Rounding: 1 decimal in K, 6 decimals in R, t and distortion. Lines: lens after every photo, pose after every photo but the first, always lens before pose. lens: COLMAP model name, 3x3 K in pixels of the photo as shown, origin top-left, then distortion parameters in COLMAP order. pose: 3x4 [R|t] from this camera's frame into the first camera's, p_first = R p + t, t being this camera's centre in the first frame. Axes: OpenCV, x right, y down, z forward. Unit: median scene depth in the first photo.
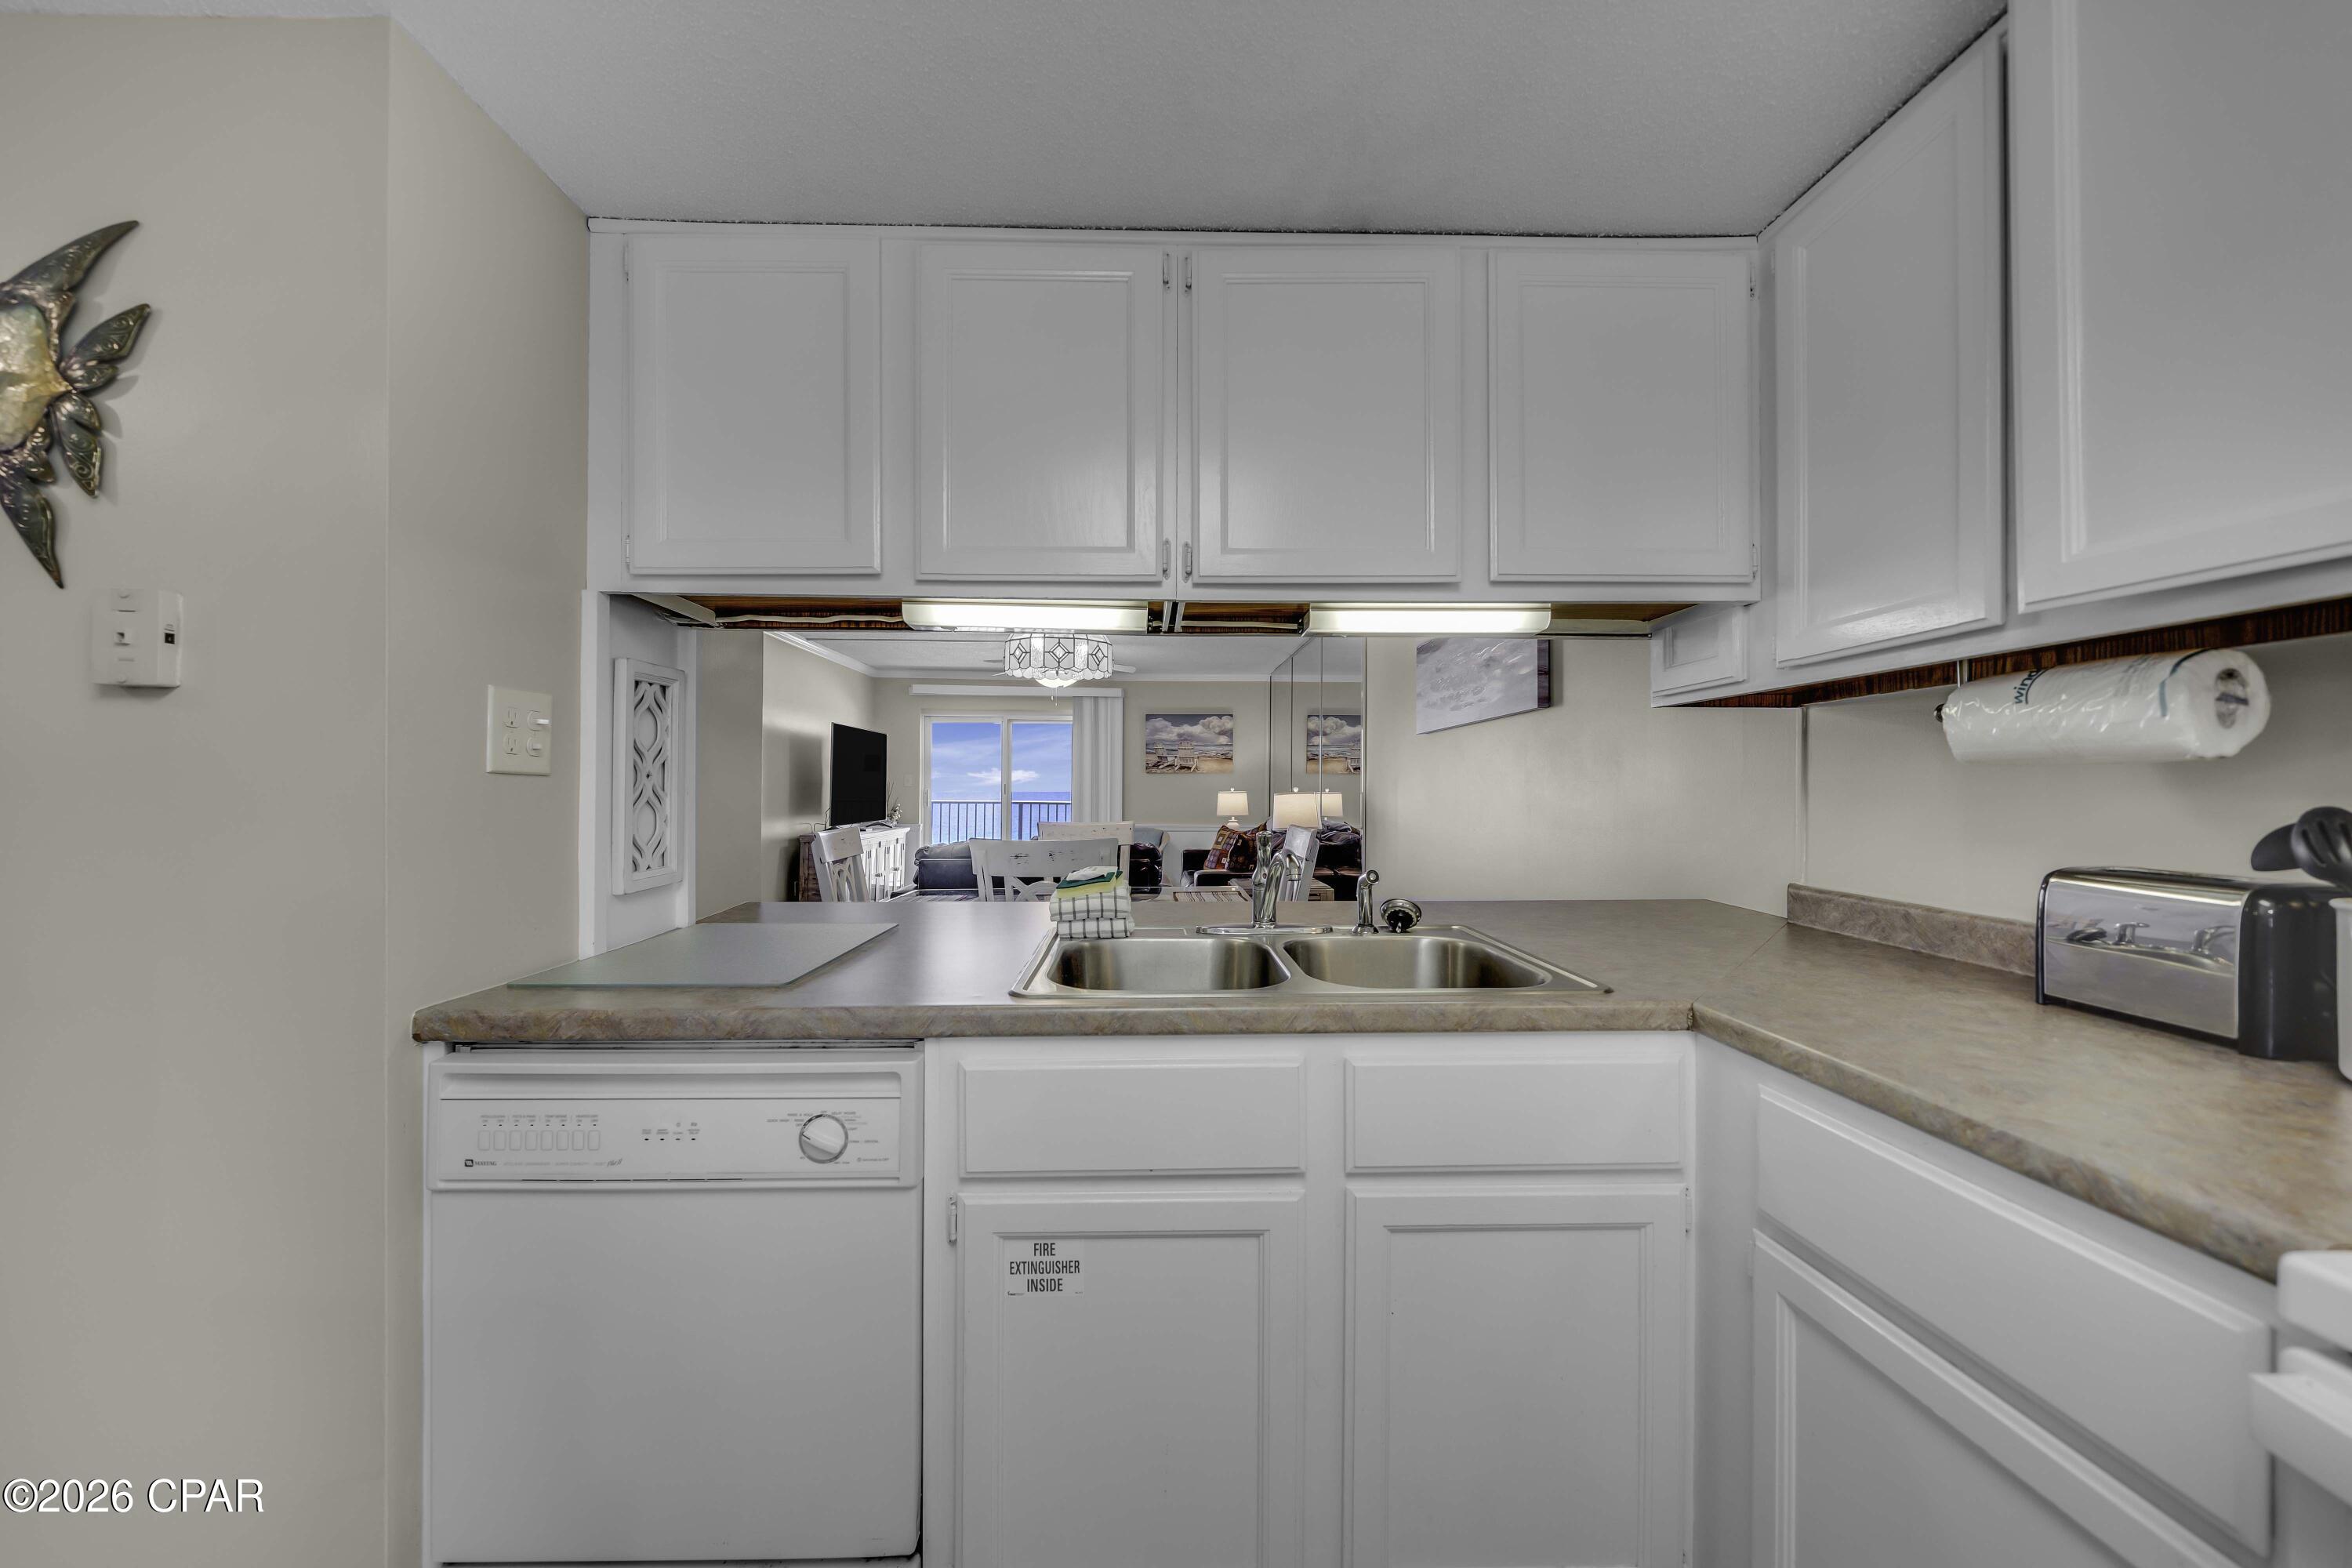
lens RADIAL K [[840.4, 0, 1157.2], [0, 840.4, 790.8], [0, 0, 1]] dist [-0.002809, -0.000043]
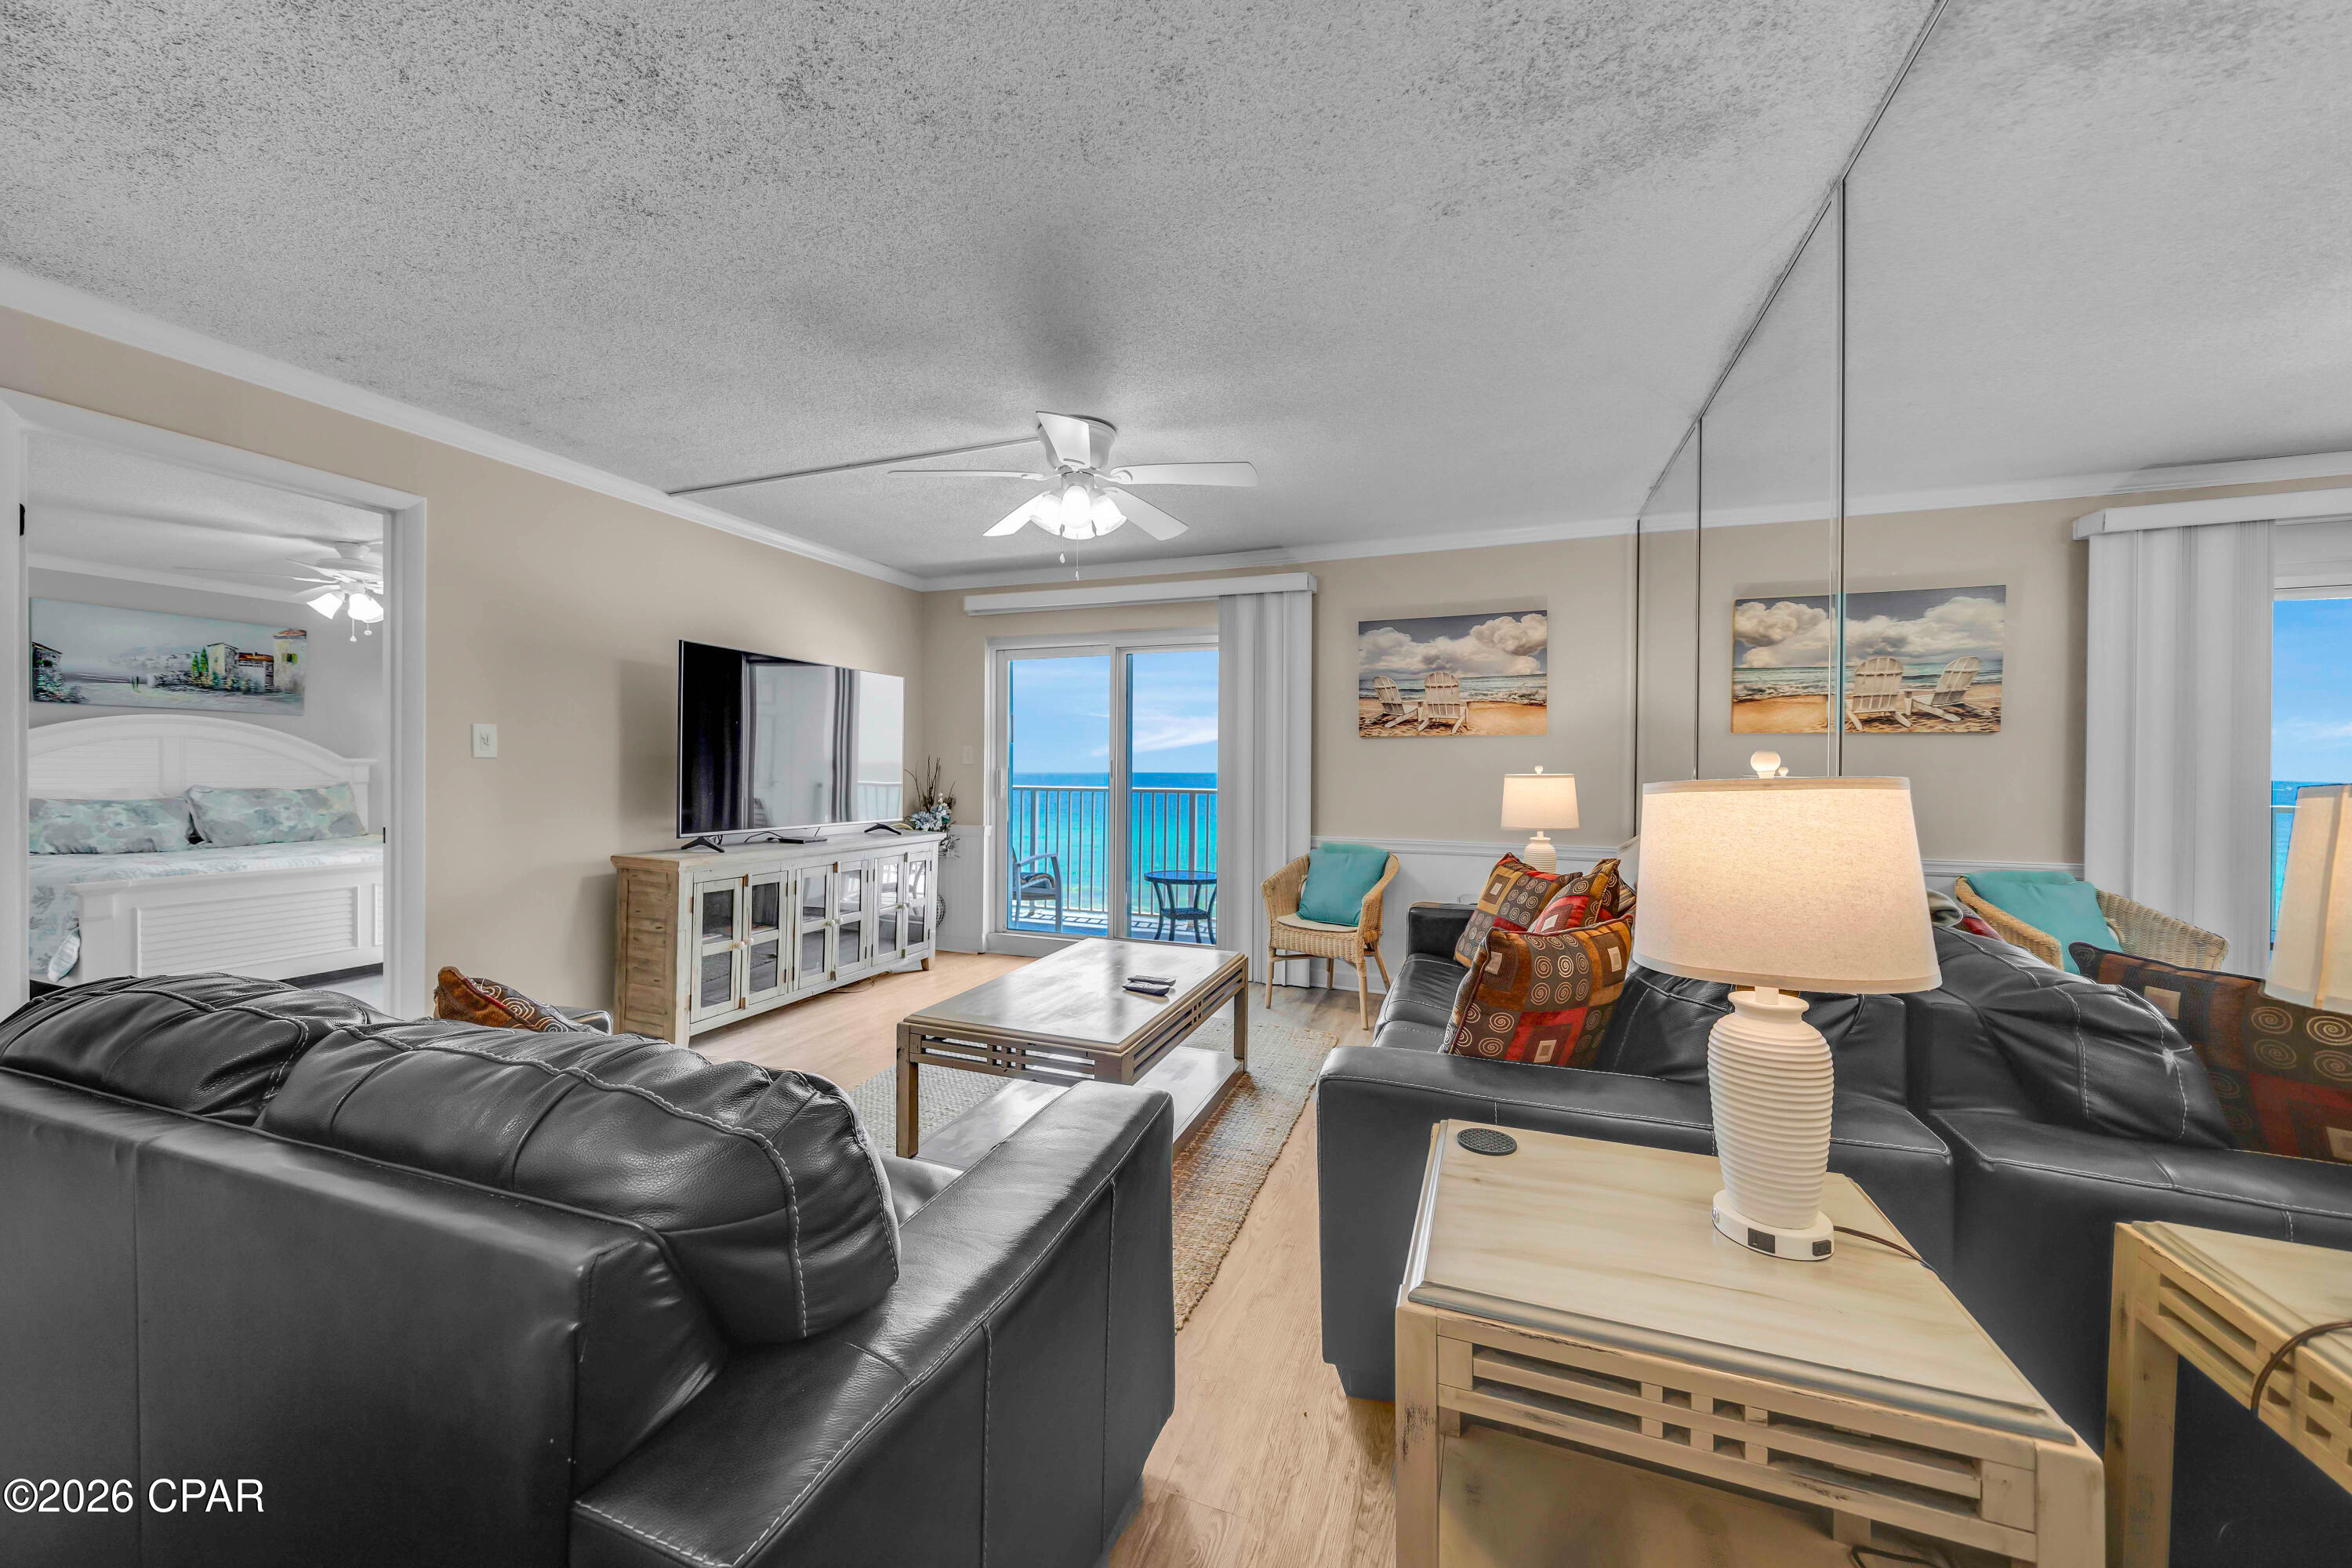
lens RADIAL K [[840.4, 0, 1159.6], [0, 840.4, 777.2], [0, 0, 1]] dist [-0.002809, -0.000043]
pose [[0.925473, 0.002871, -0.378802, 0.067865], [-0.000707, 0.999983, 0.005852, 0.000211], [0.378812, -0.005148, 0.925459, 0.481995]]
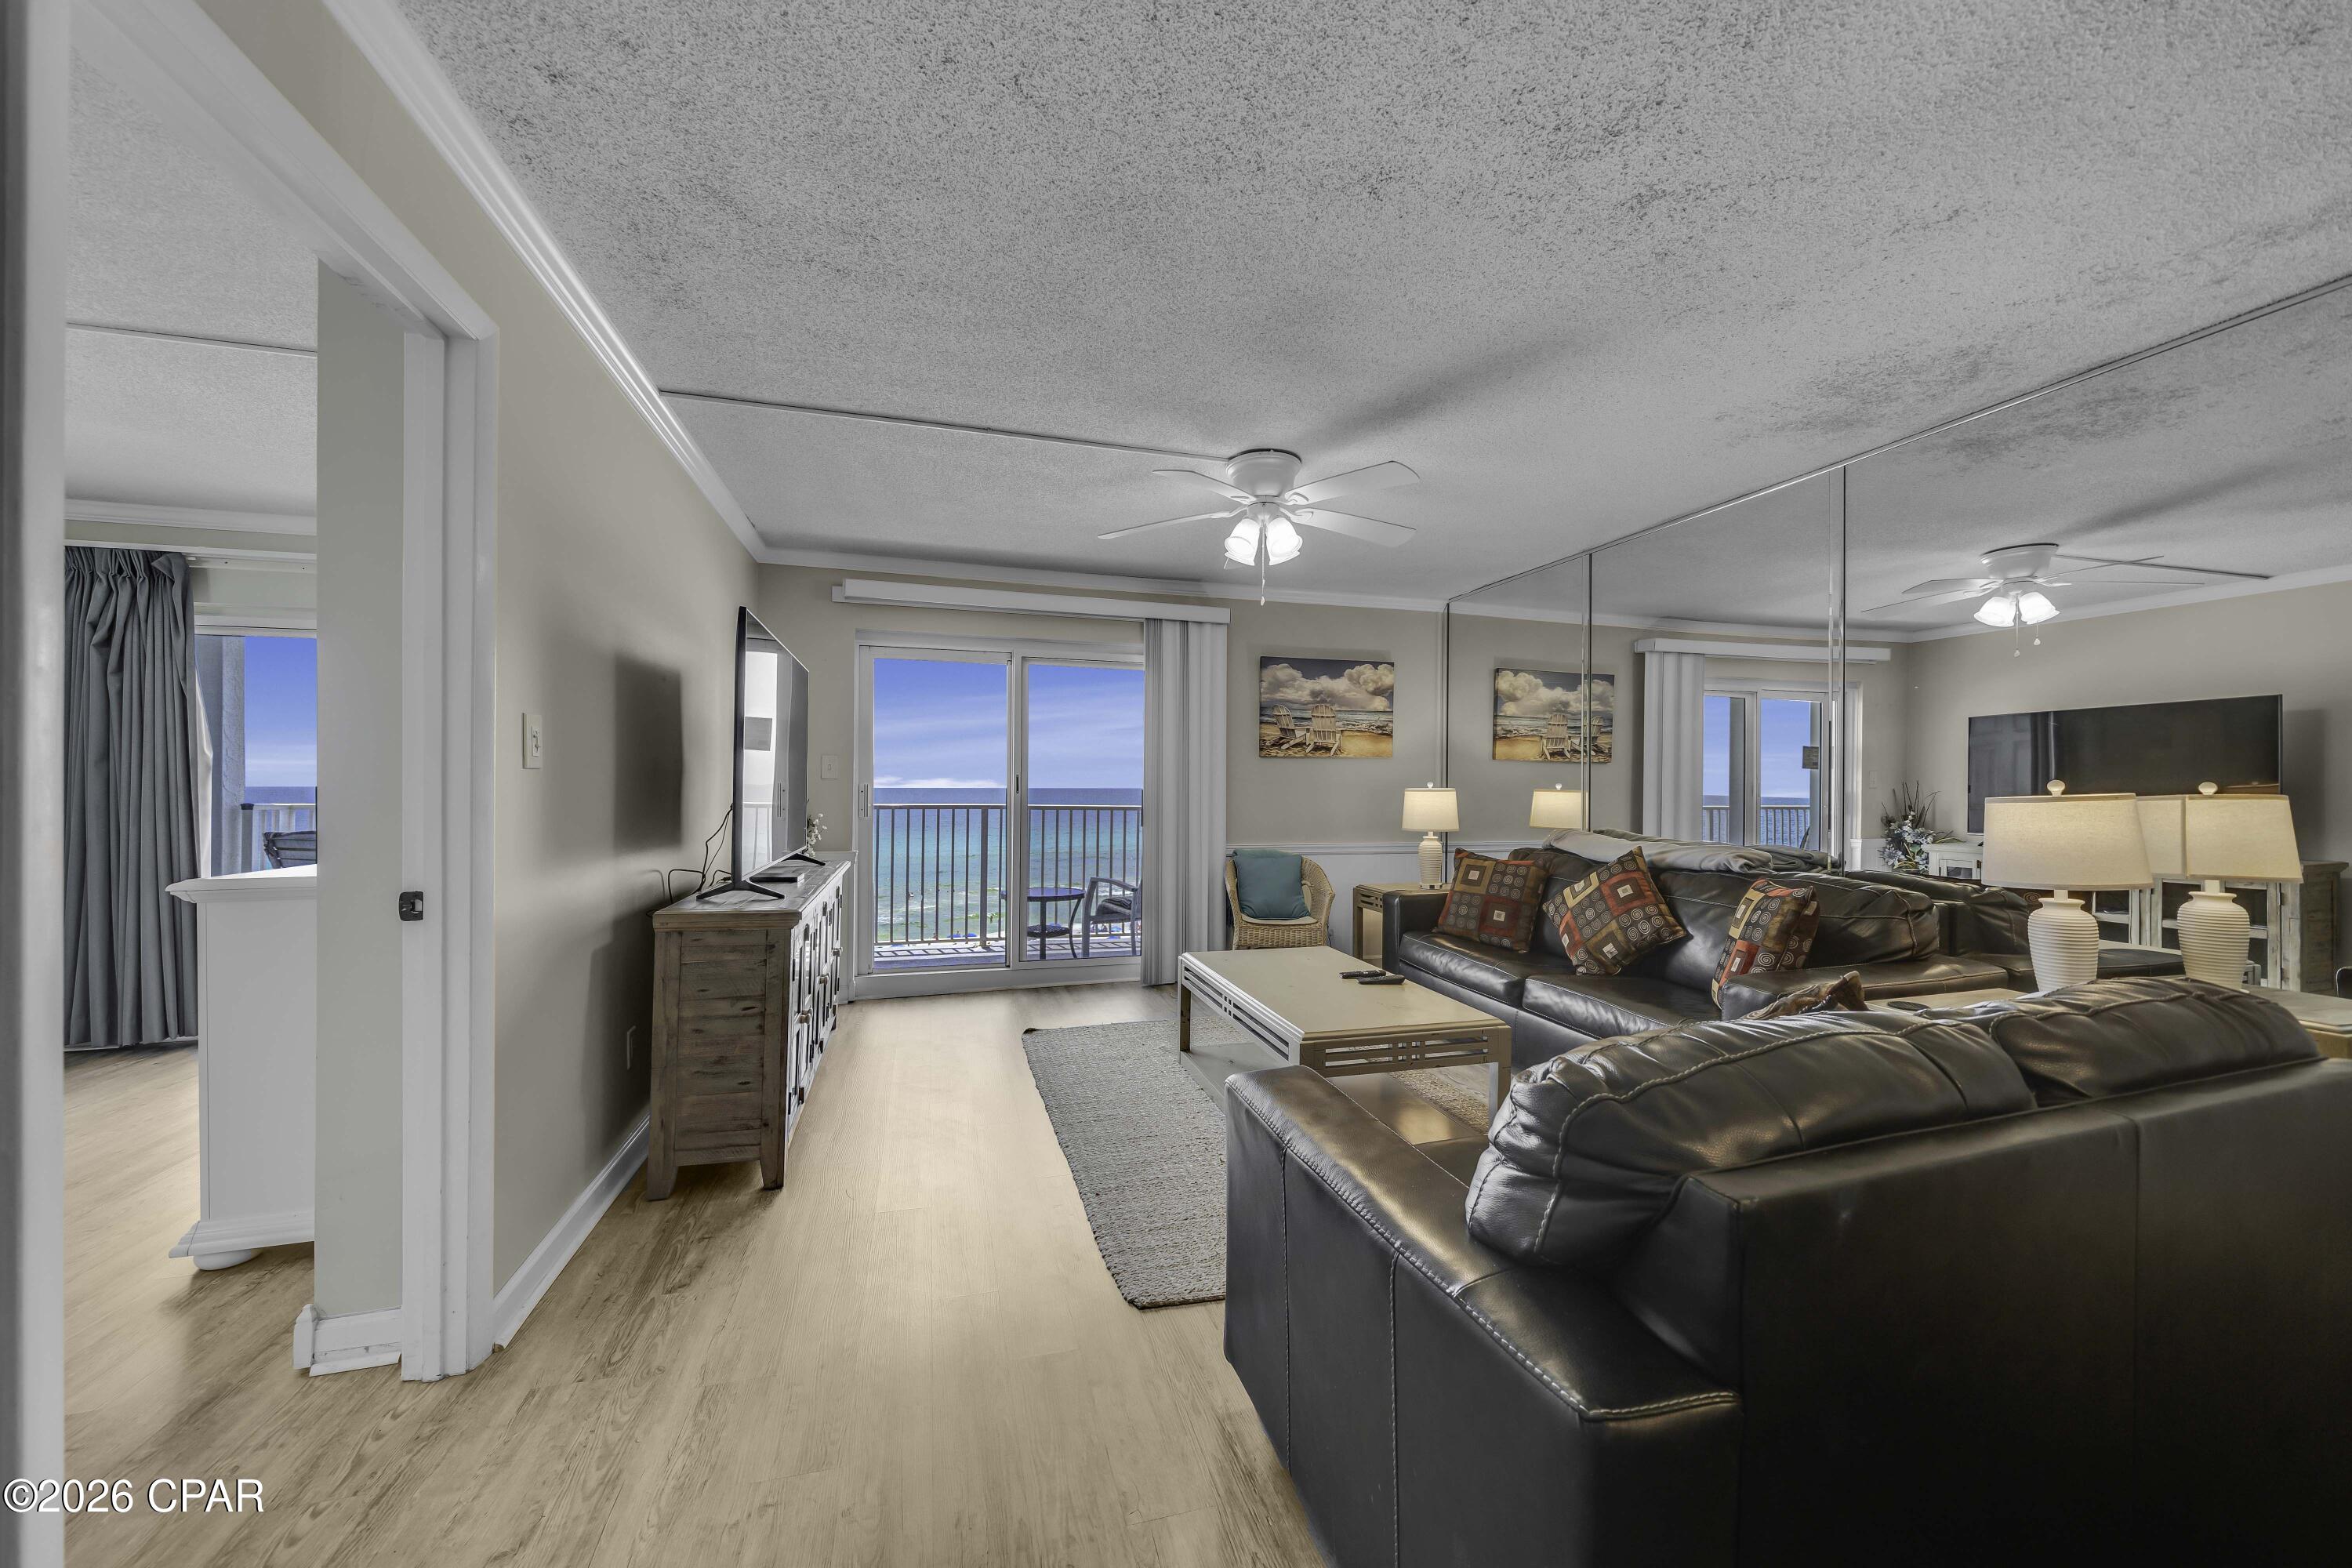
lens RADIAL K [[840.4, 0, 1163.8], [0, 840.4, 782.9], [0, 0, 1]] dist [-0.002809, -0.000043]
pose [[0.966860, 0.000604, 0.255308, -0.228637], [0.000139, 0.999996, -0.002893, -0.001344], [-0.255309, 0.002833, 0.966855, 0.451422]]
